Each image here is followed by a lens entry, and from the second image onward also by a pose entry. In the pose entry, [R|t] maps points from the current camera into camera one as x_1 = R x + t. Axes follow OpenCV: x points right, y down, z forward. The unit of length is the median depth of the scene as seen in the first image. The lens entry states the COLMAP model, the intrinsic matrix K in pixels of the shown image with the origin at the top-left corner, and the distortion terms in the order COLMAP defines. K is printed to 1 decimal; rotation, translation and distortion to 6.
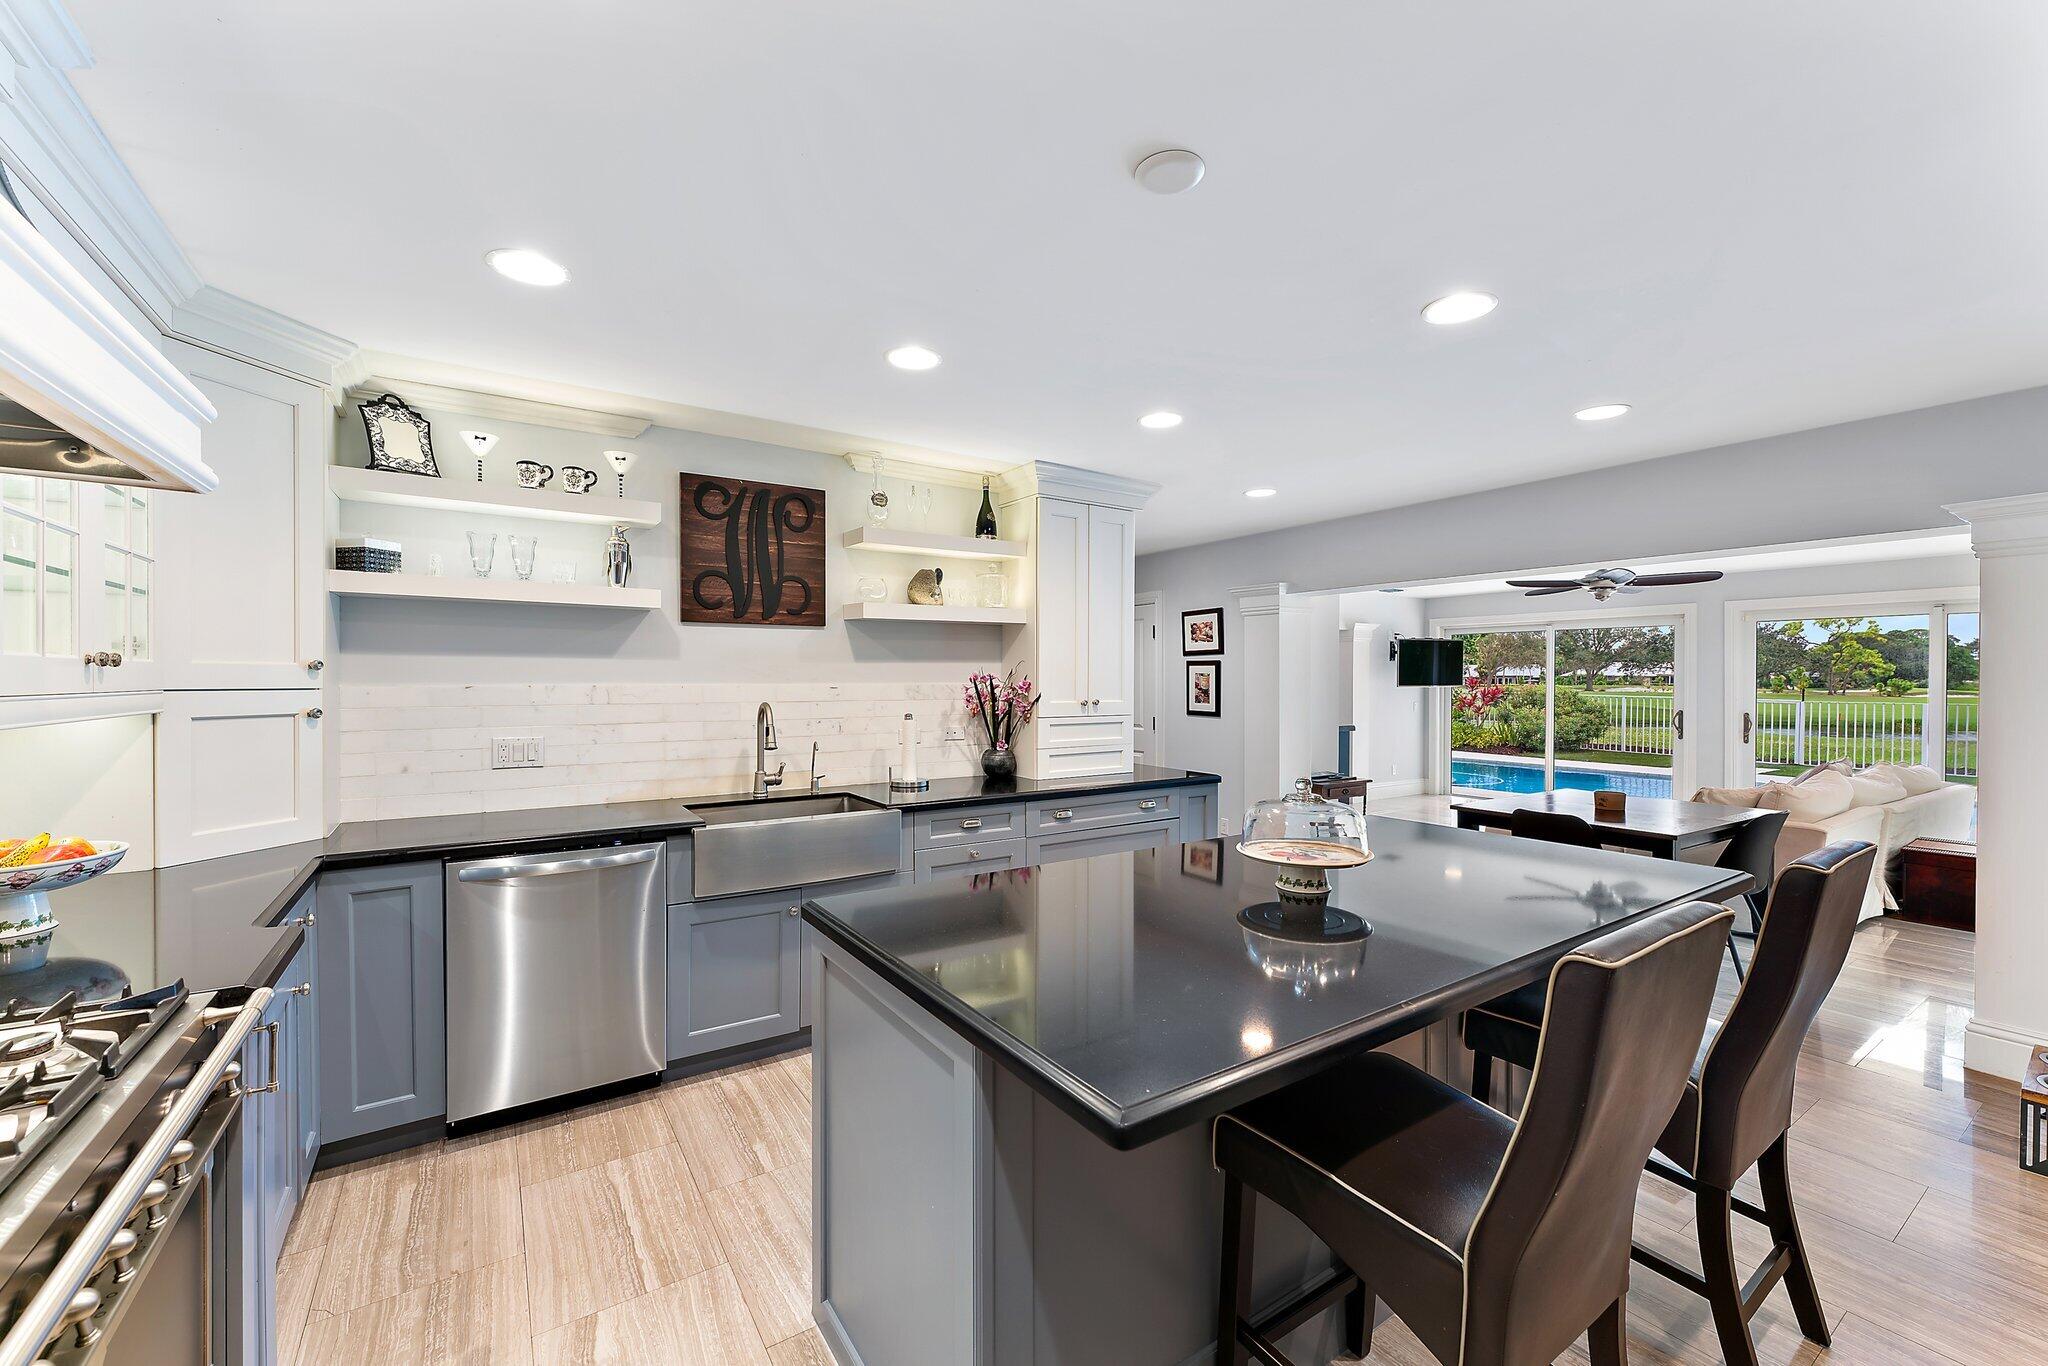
lens RADIAL K [[818.0, 0, 1021.7], [0, 818.0, 688.9], [0, 0, 1]] dist [0.000191, -0.000136]
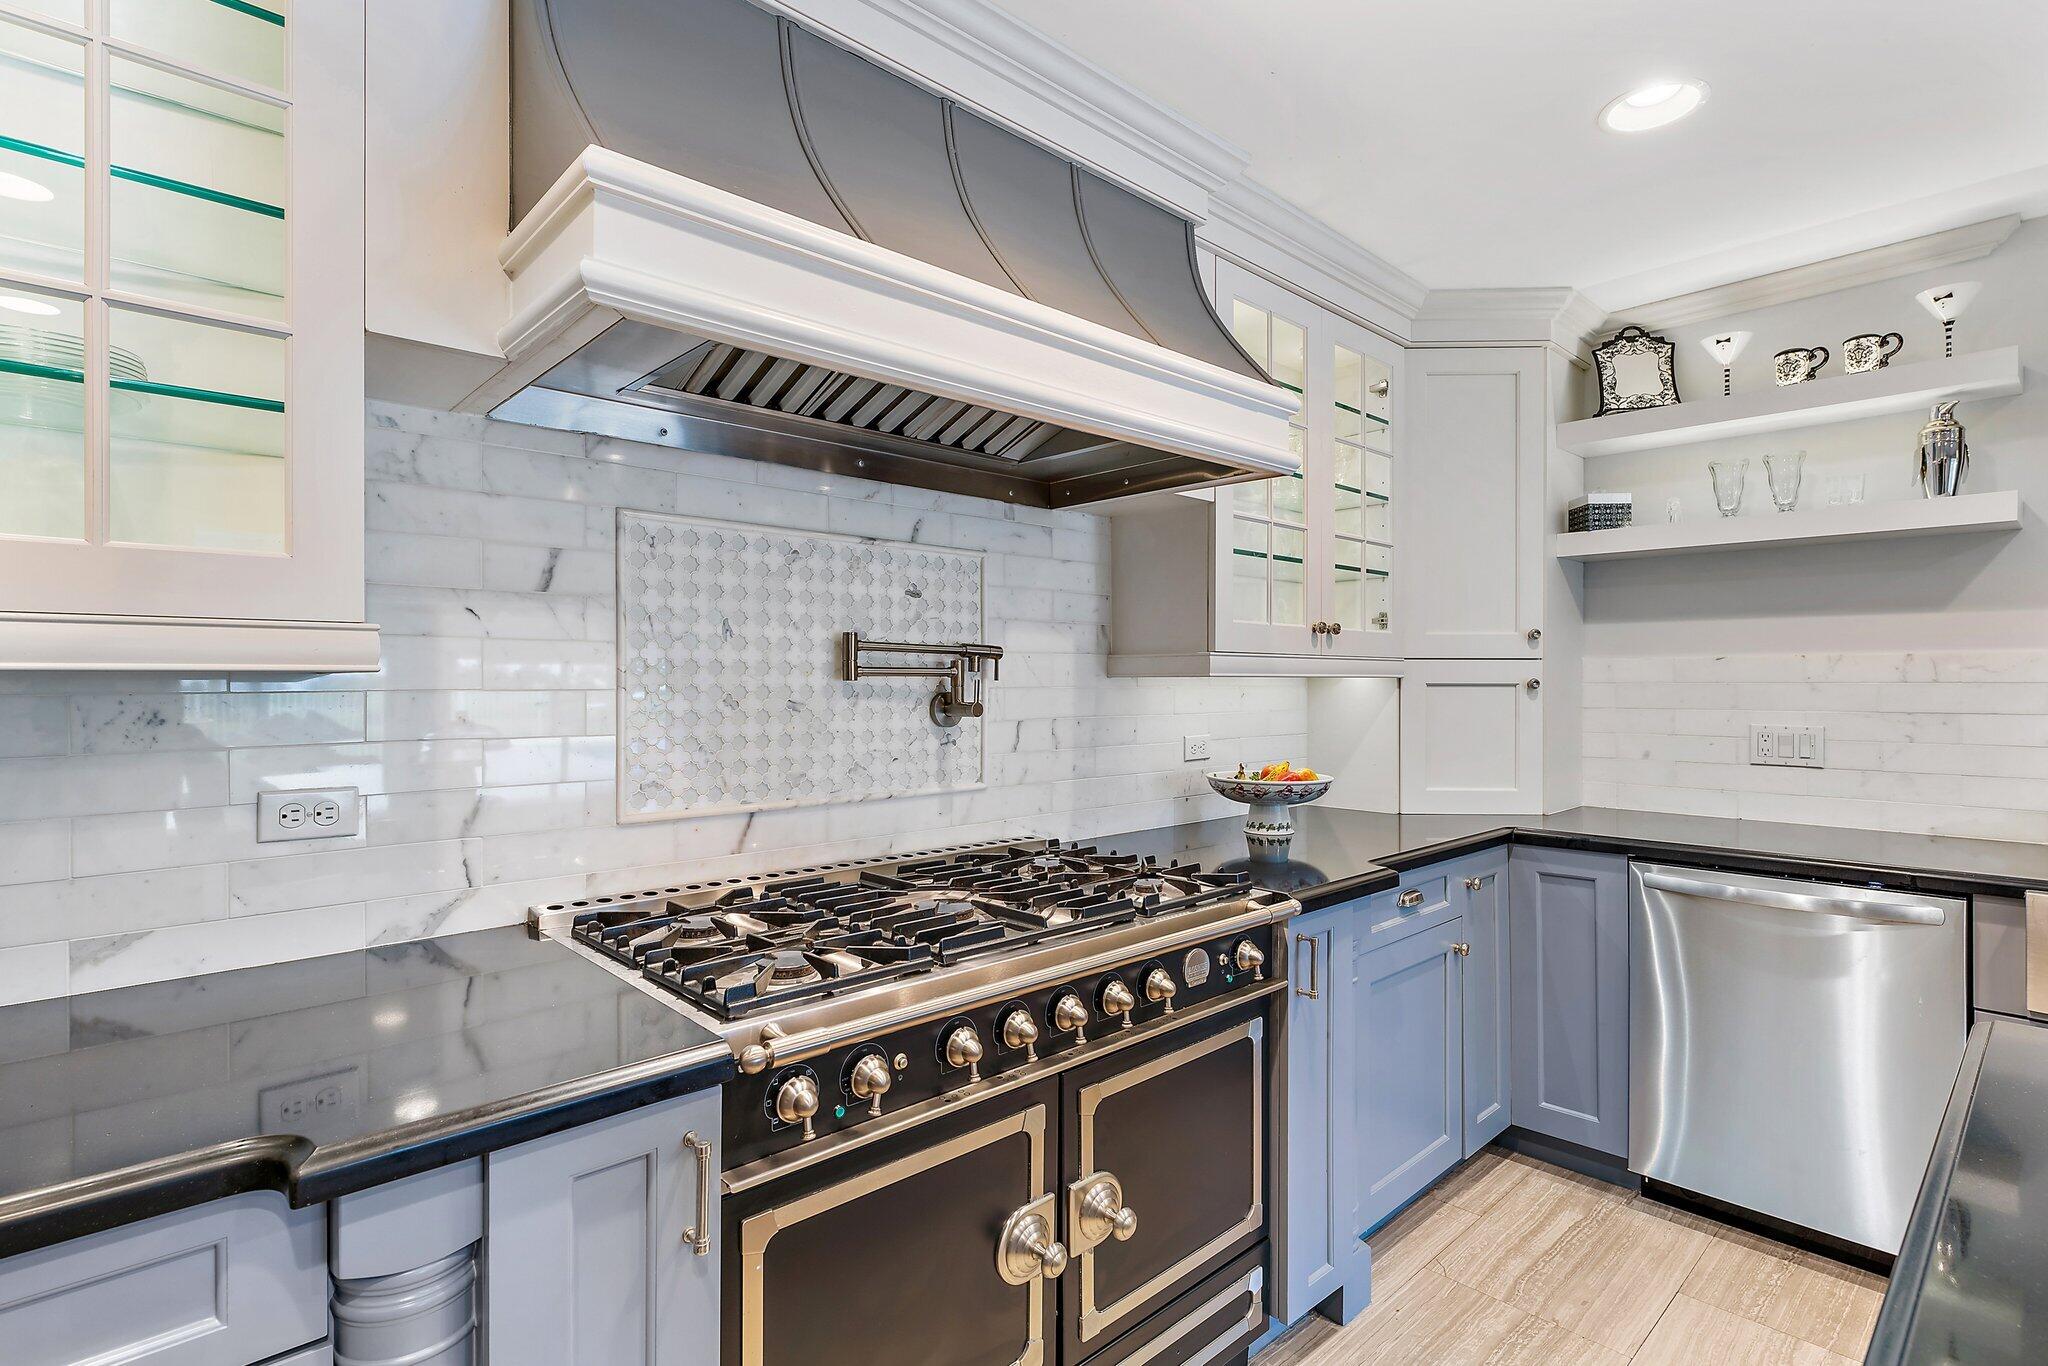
lens RADIAL K [[985.9, 0, 1023.8], [0, 985.9, 683.4], [0, 0, 1]] dist [-0.003161, -0.000202]
pose [[0.163128, 0.000547, -0.986605, 0.165965], [-0.011329, 0.999935, -0.001319, 0.032851], [0.986540, 0.011392, 0.163123, 0.185677]]
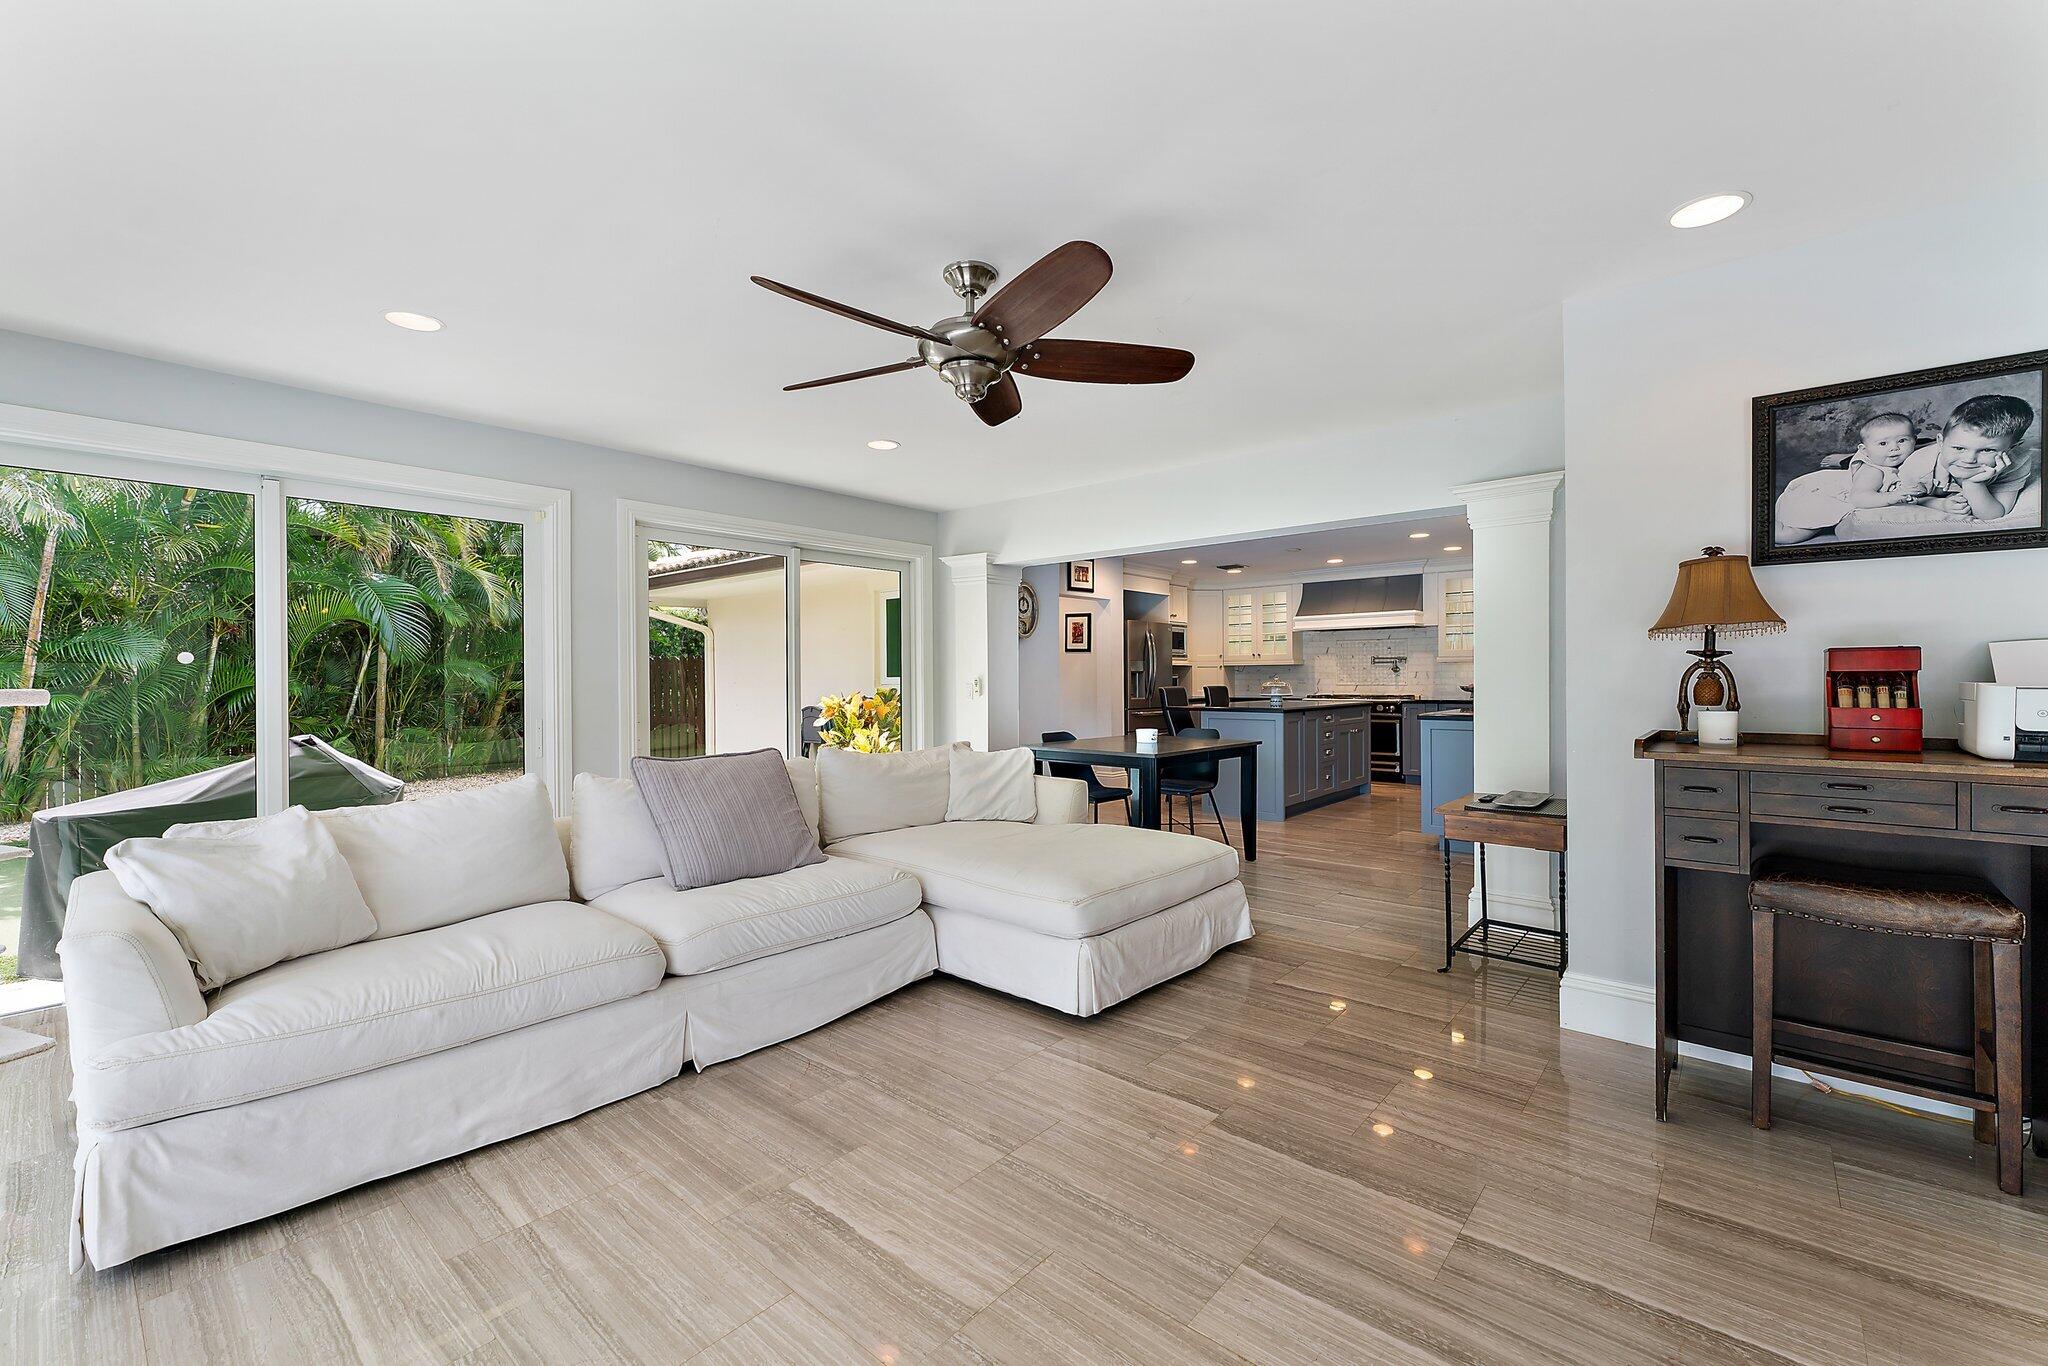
lens RADIAL K [[872.3, 0, 976.5], [0, 872.3, 683.2], [0, 0, 1]] dist [0.000585, 0.000102]
pose [[-0.972232, 0.002864, -0.234001, 1.947579], [-0.000025, 0.999924, 0.012339, 0.064948], [0.234018, 0.012002, -0.972158, 3.371724]]
